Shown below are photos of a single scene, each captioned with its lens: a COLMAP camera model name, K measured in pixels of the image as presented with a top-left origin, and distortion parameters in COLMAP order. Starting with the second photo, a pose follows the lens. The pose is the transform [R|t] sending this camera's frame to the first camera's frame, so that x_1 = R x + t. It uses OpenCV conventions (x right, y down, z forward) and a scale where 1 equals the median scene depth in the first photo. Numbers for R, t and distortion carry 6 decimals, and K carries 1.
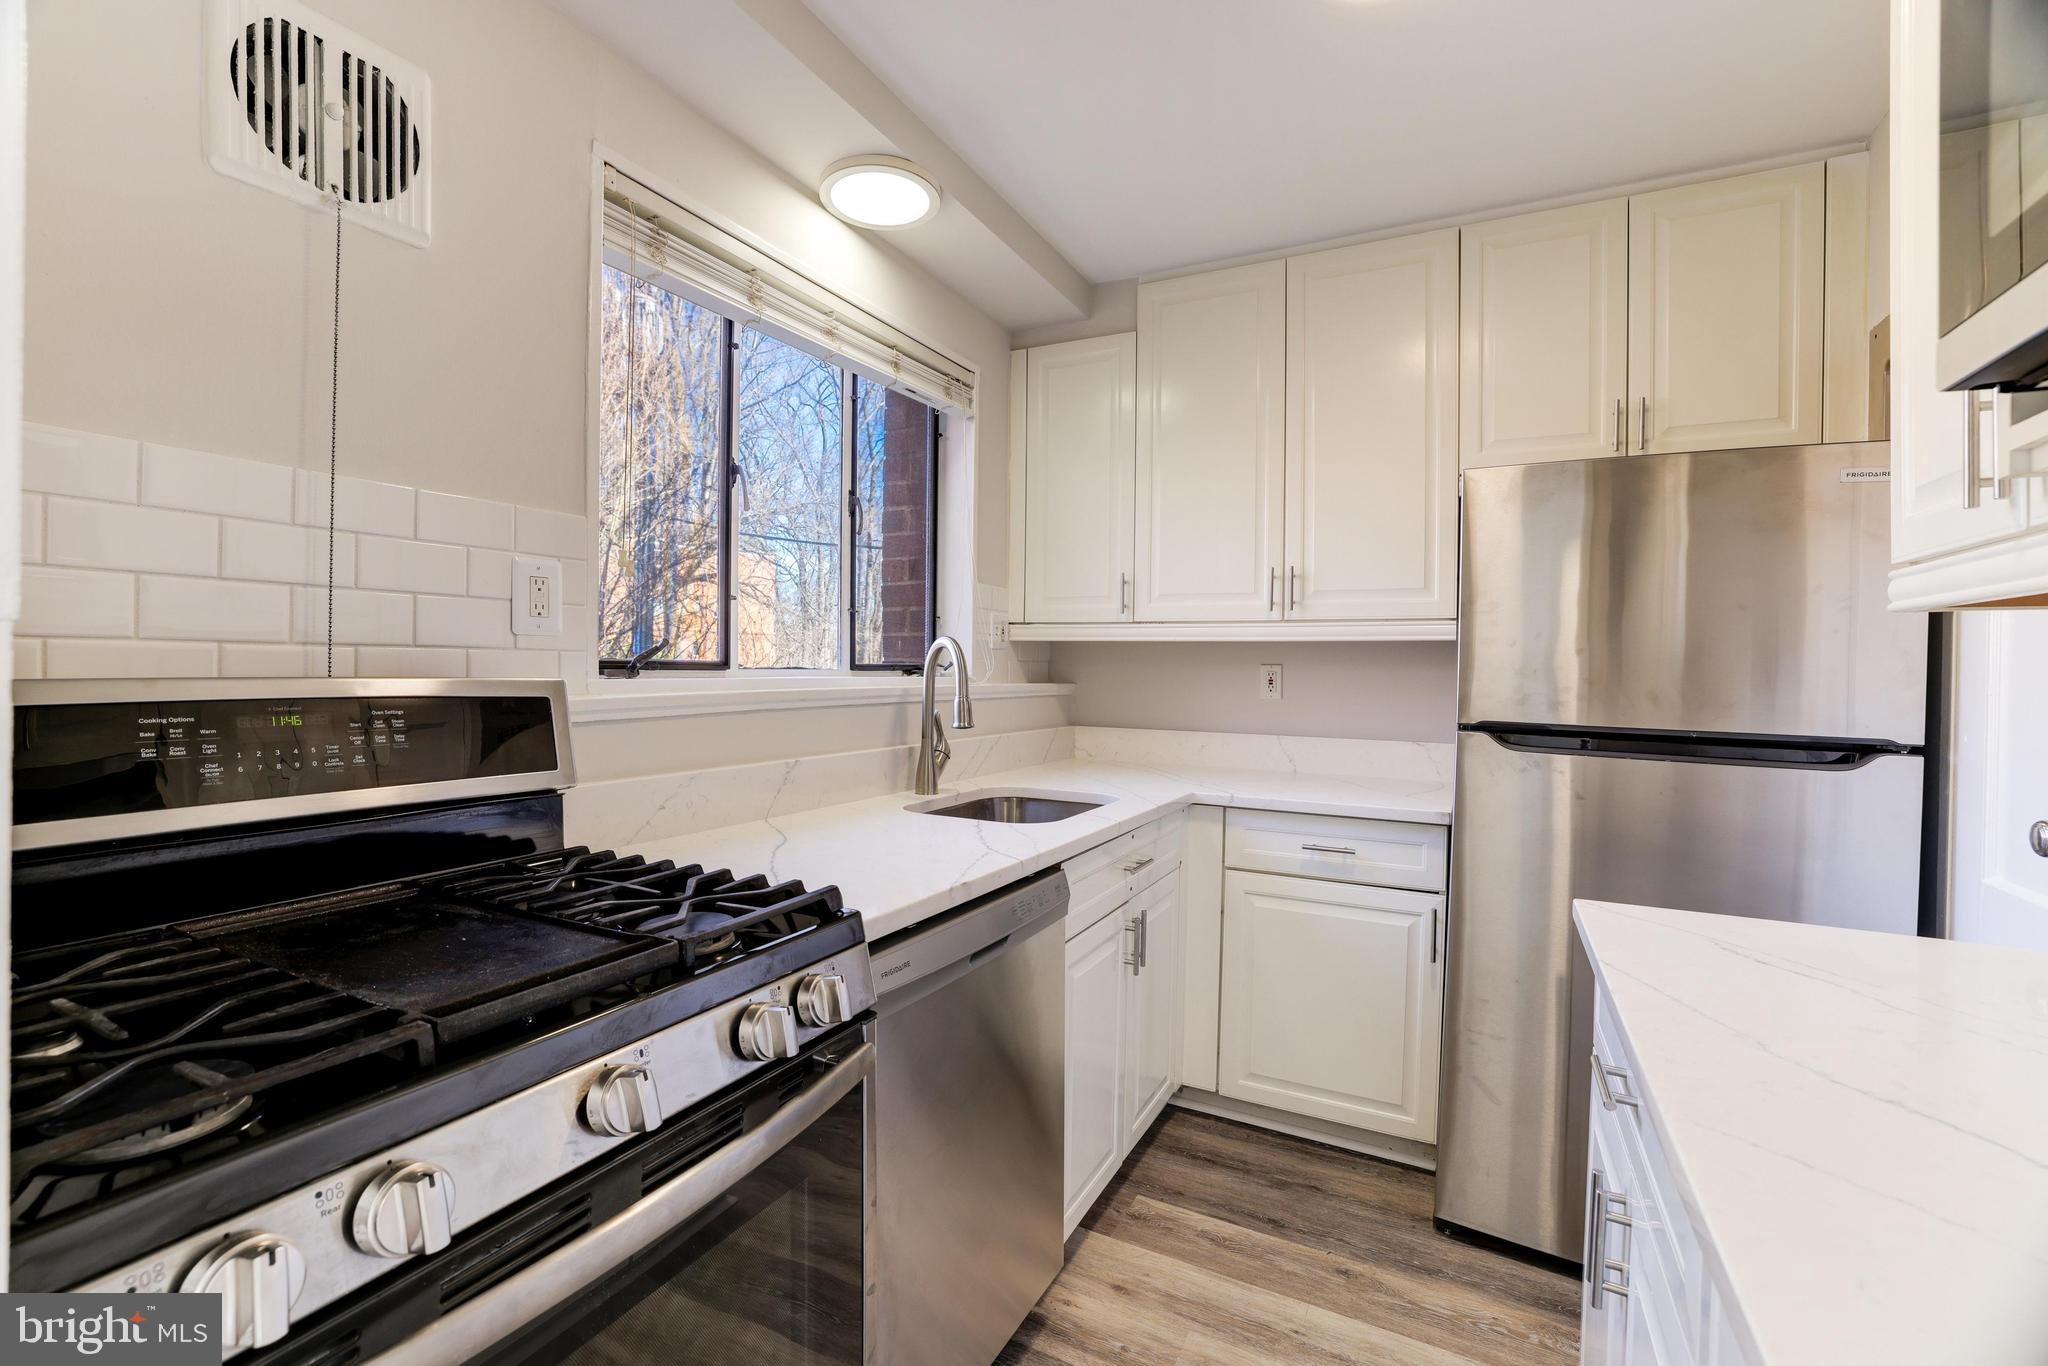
lens RADIAL K [[892.0, 0, 1007.9], [0, 892.0, 671.2], [0, 0, 1]] dist [-0.046766, 0.018912]
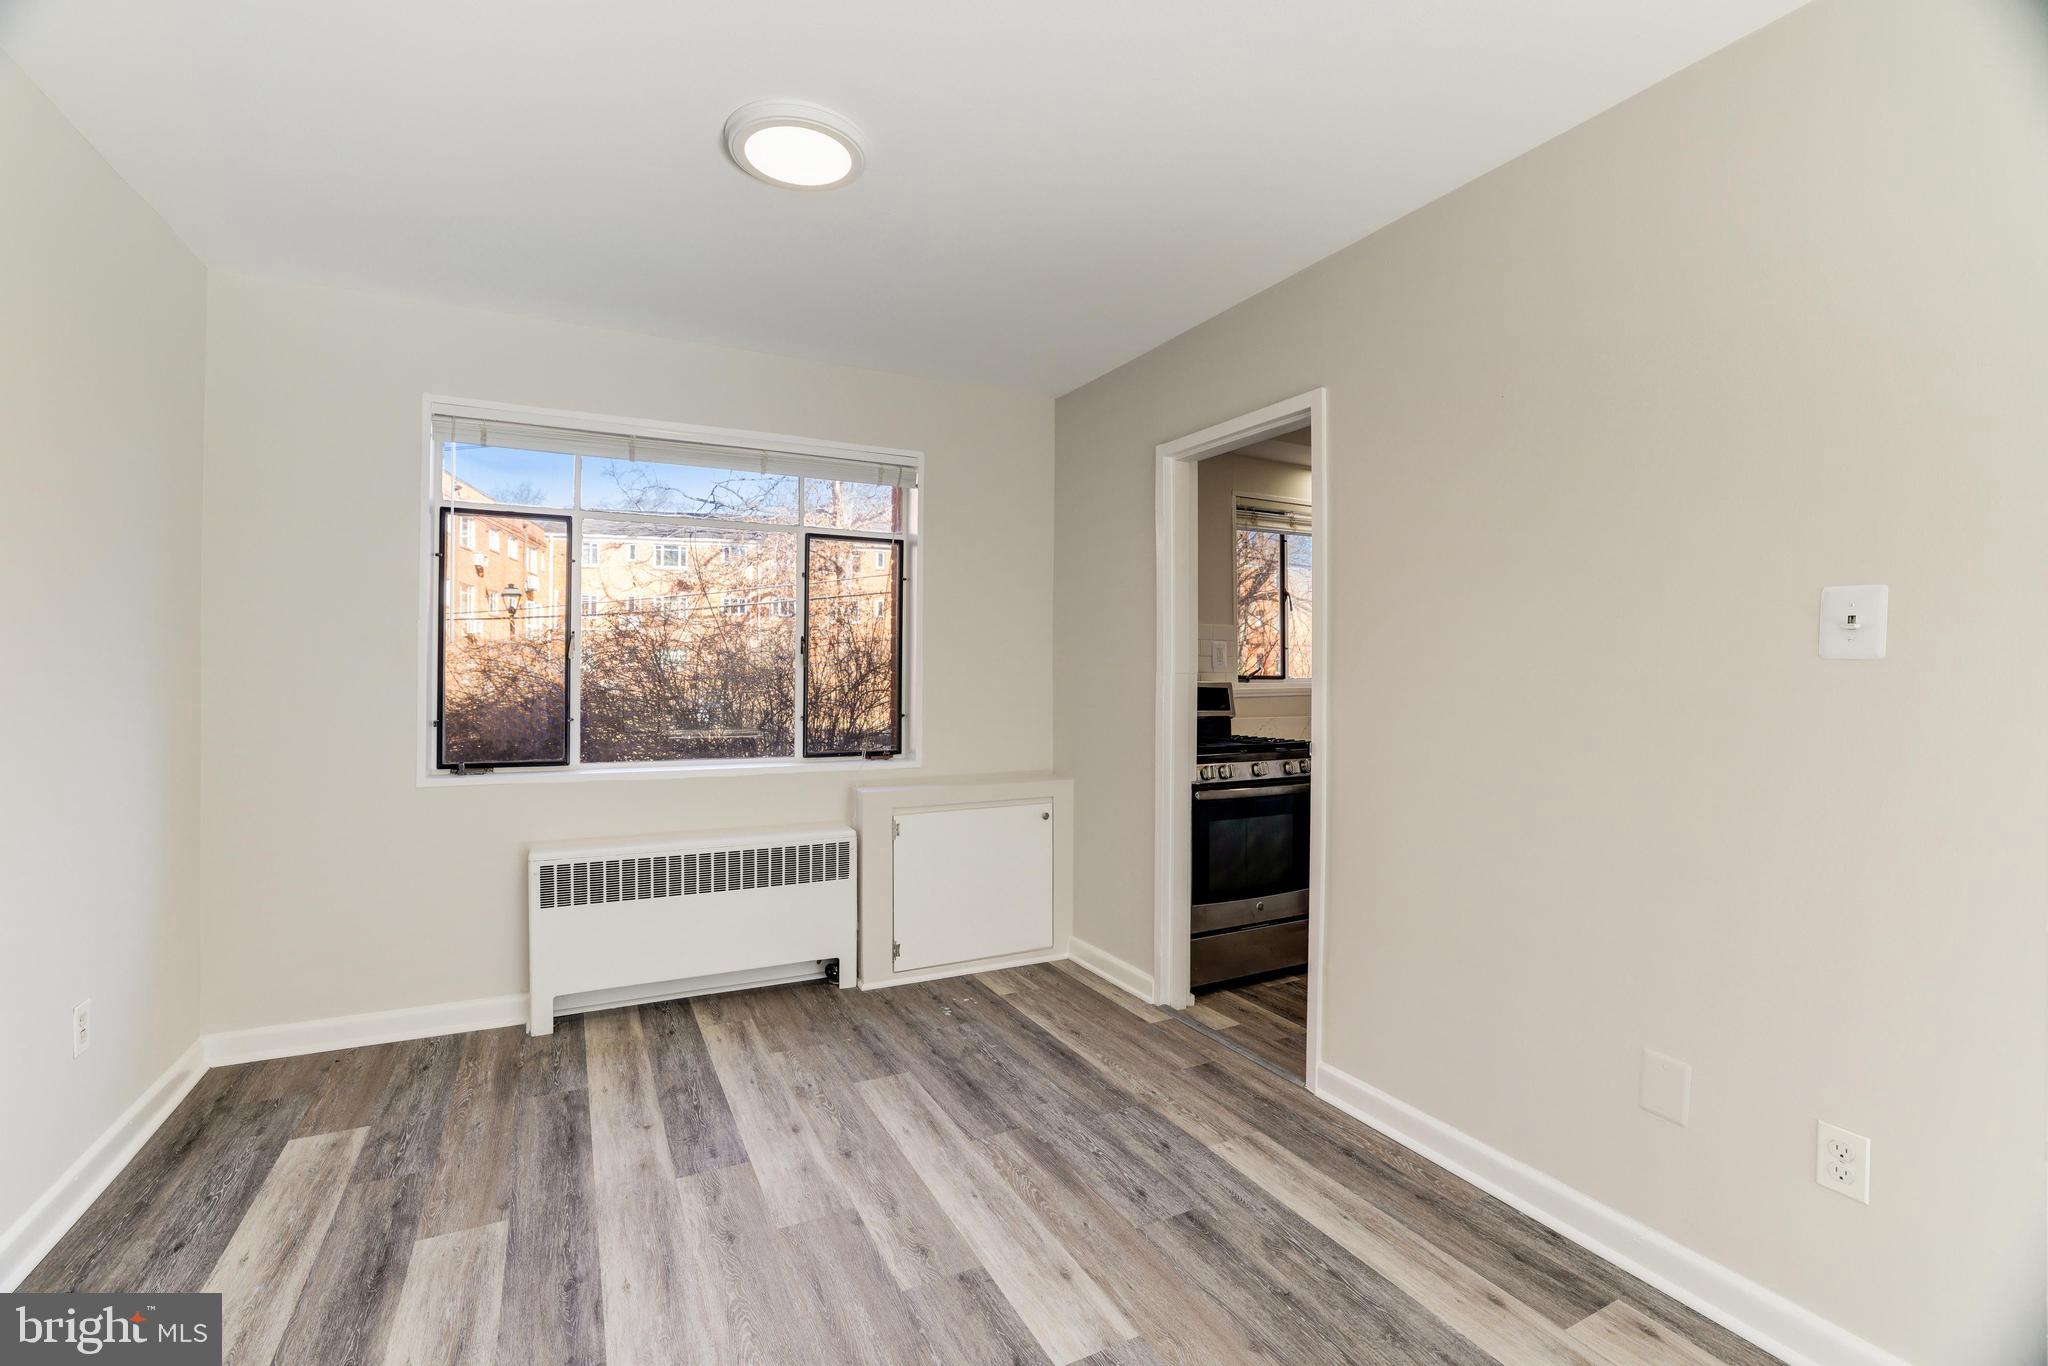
lens RADIAL K [[887.6, 0, 1010.6], [0, 887.6, 671.1], [0, 0, 1]] dist [-0.049564, 0.018649]
pose [[0.818631, -0.012024, -0.574194, 0.417064], [0.004048, 0.999877, -0.015166, 0.009198], [0.574306, 0.010091, 0.818579, -1.278848]]
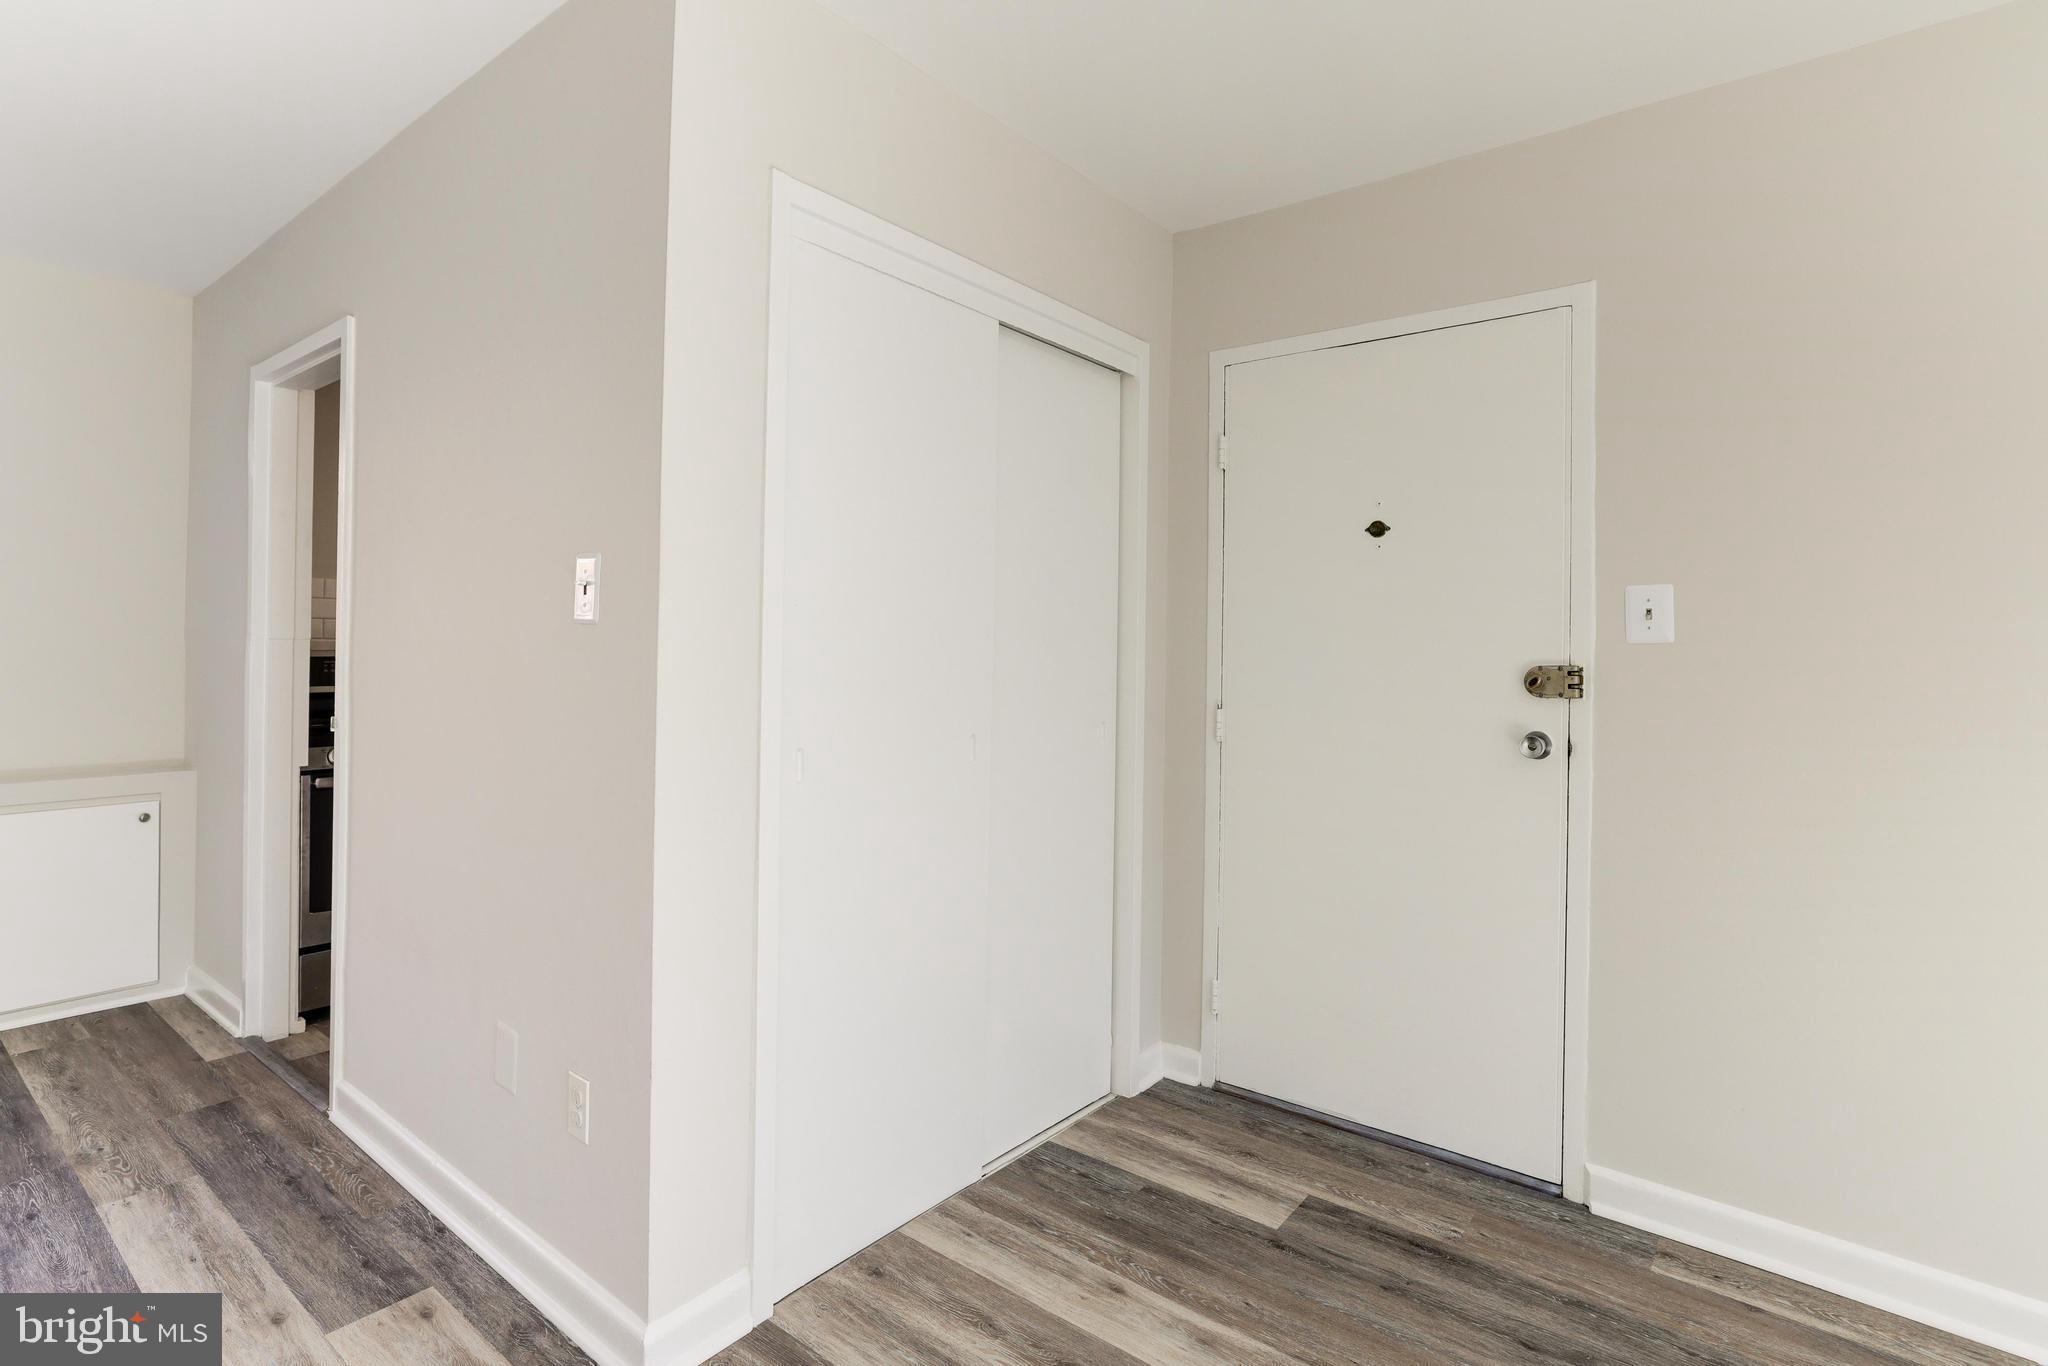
lens RADIAL K [[1010.8, 0, 982.2], [0, 1010.8, 650.0], [0, 0, 1]] dist [-0.023527, 0.015778]
pose [[0.979401, -0.002276, -0.201913, 1.079835], [0.000493, 0.999960, -0.008880, 0.020838], [0.201925, 0.008598, 0.979363, -1.079418]]
